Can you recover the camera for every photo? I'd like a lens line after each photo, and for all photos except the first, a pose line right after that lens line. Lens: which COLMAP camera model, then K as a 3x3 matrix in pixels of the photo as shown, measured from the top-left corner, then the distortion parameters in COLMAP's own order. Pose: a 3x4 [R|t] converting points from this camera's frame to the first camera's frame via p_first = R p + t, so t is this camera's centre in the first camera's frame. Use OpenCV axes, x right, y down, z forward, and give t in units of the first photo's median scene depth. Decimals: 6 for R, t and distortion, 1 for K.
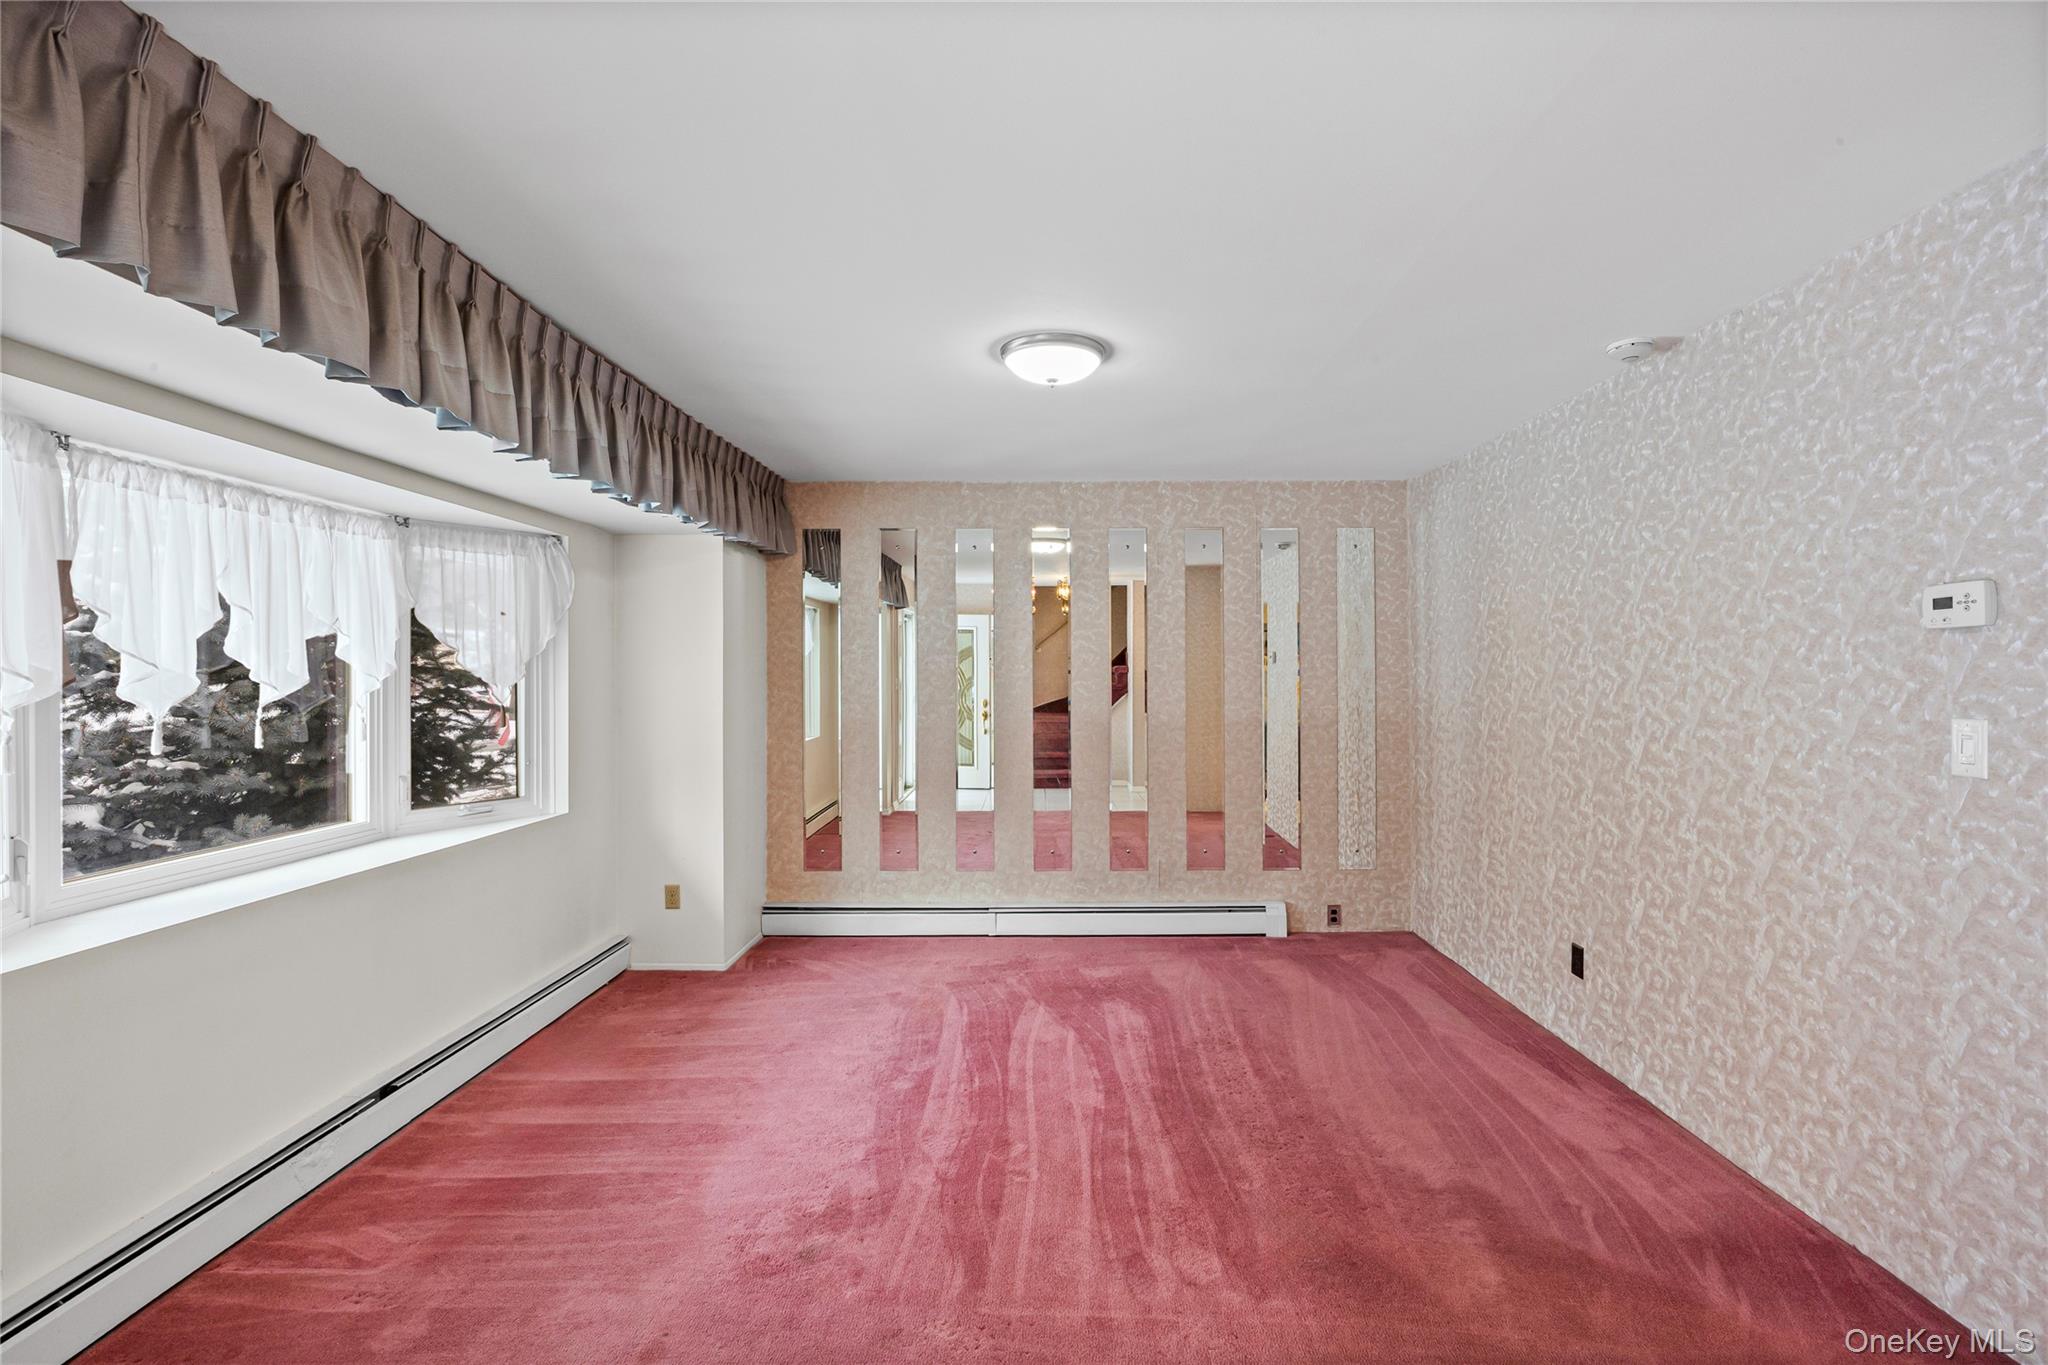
lens RADIAL K [[903.5, 0, 1033.8], [0, 903.5, 679.6], [0, 0, 1]] dist [-0.011192, -0.000544]
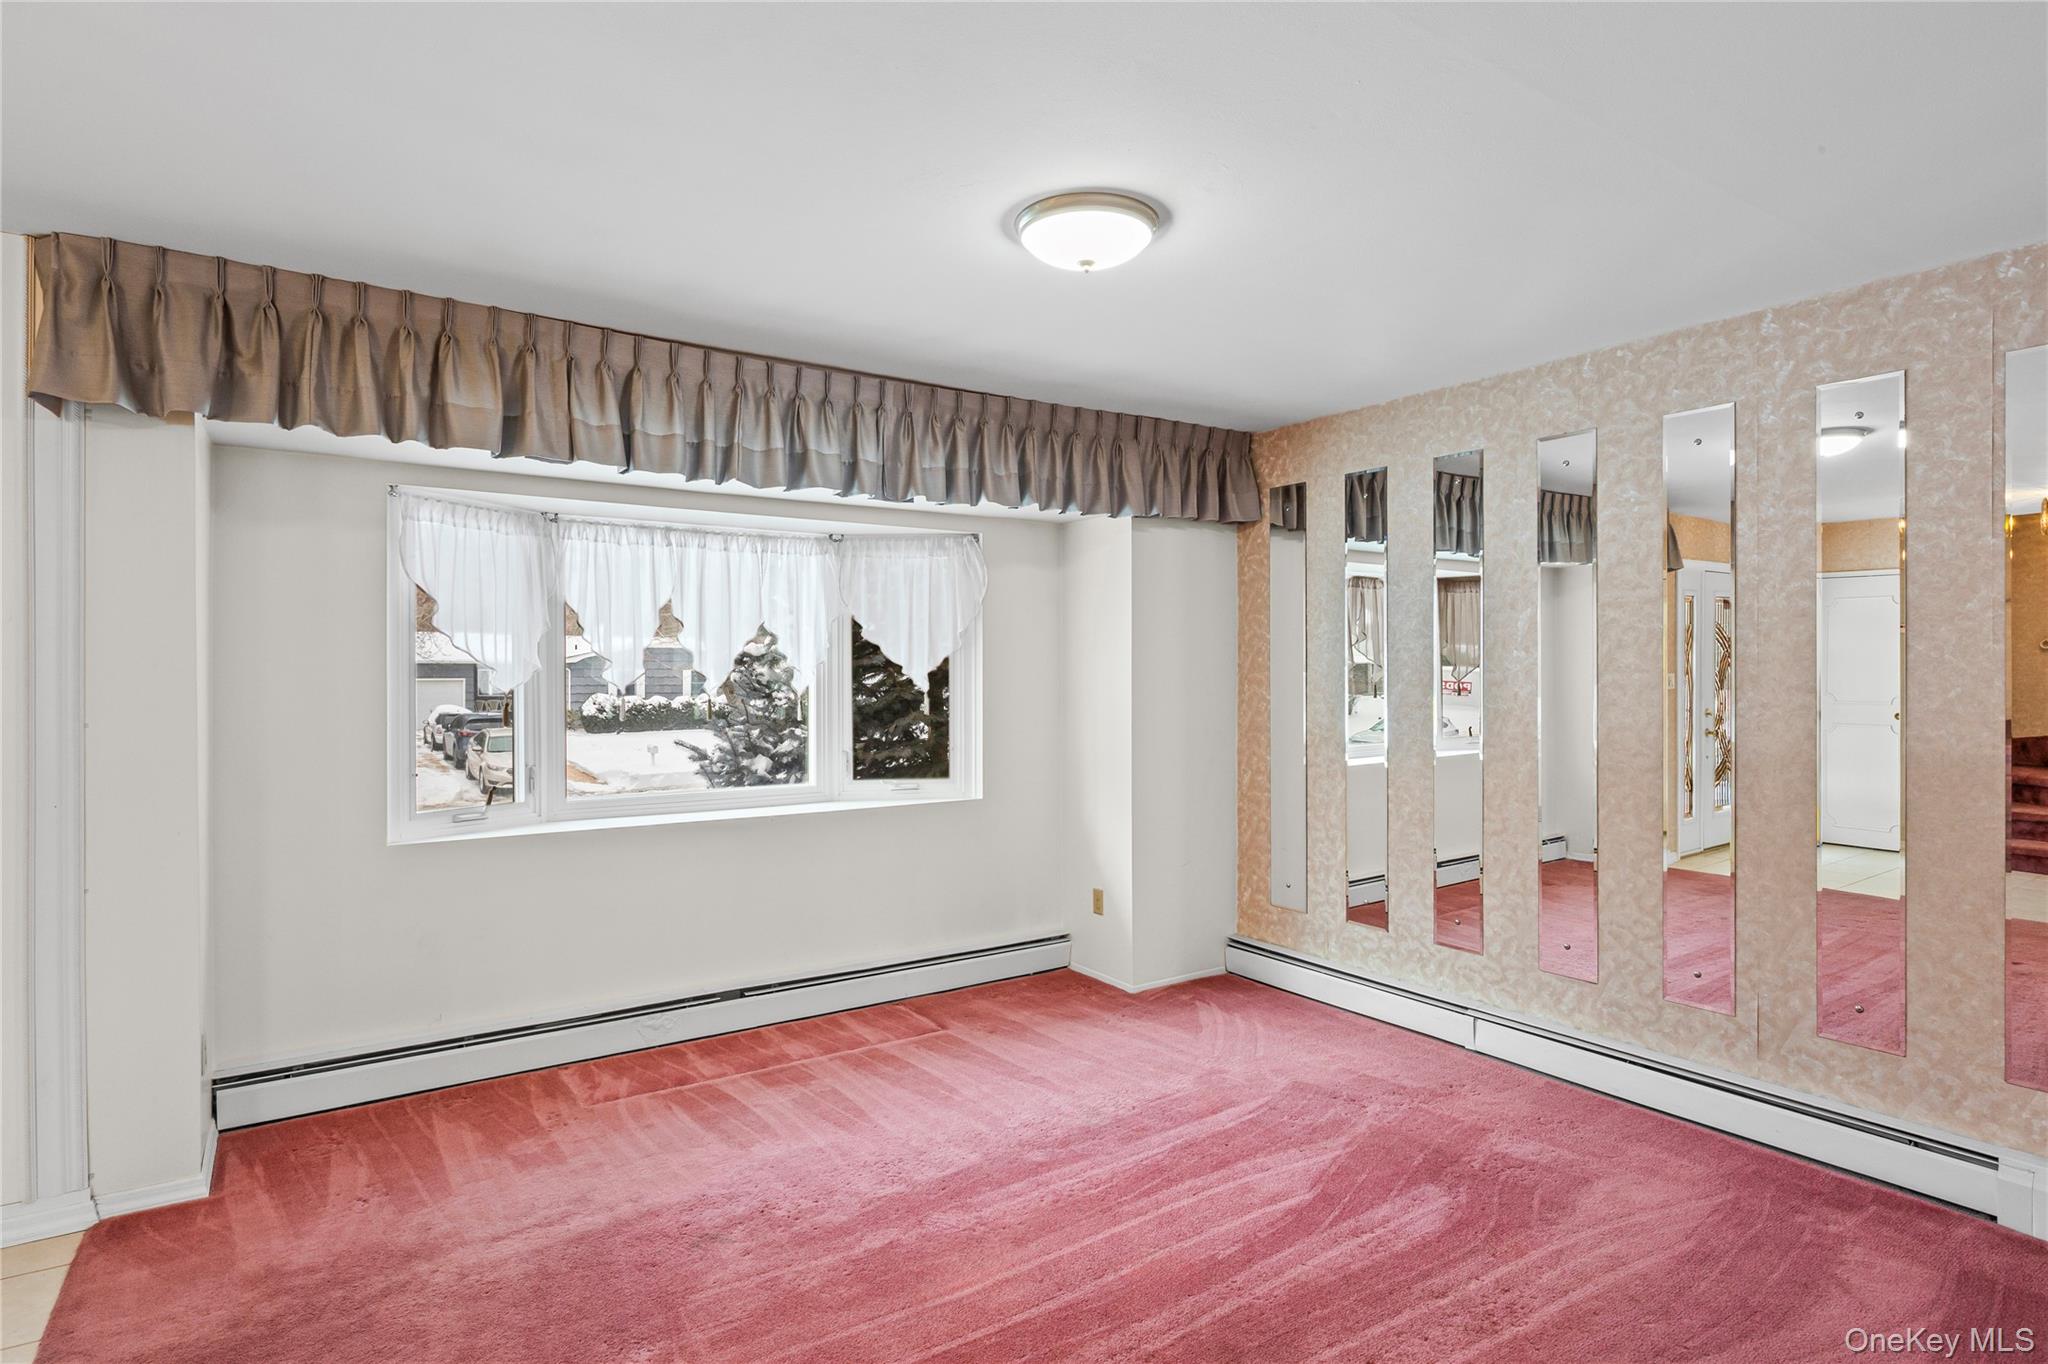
lens RADIAL K [[1053.3, 0, 1021.3], [0, 1053.3, 681.7], [0, 0, 1]] dist [0.002425, -0.001514]
pose [[0.575038, 0.010704, -0.818057, 0.533714], [-0.004021, 0.999939, 0.010257, -0.000369], [0.818117, -0.002608, 0.575046, 0.354679]]
